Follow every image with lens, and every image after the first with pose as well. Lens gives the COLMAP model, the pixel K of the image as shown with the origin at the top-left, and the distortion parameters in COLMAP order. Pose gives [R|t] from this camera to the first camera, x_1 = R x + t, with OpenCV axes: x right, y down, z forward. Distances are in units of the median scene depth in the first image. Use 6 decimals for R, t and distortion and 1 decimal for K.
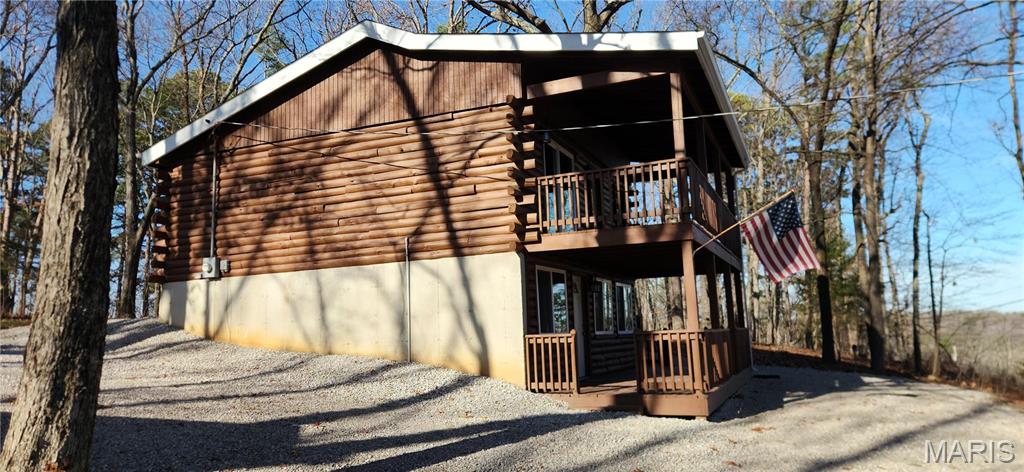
lens RADIAL K [[654.6, 0, 497.3], [0, 654.6, 226.3], [0, 0, 1]] dist [0.079857, -0.074708]
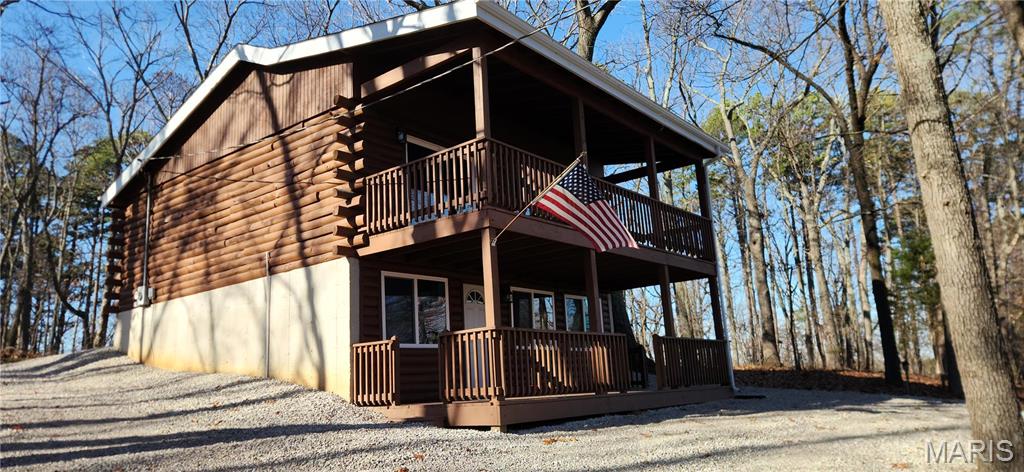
lens RADIAL K [[654.1, 0, 480.9], [0, 654.1, 232.8], [0, 0, 1]] dist [0.082981, -0.075098]
pose [[0.964354, -0.073632, -0.254164, 0.421036], [0.060221, 0.996371, -0.060159, 0.066995], [0.257671, 0.042708, 0.965288, 0.120221]]
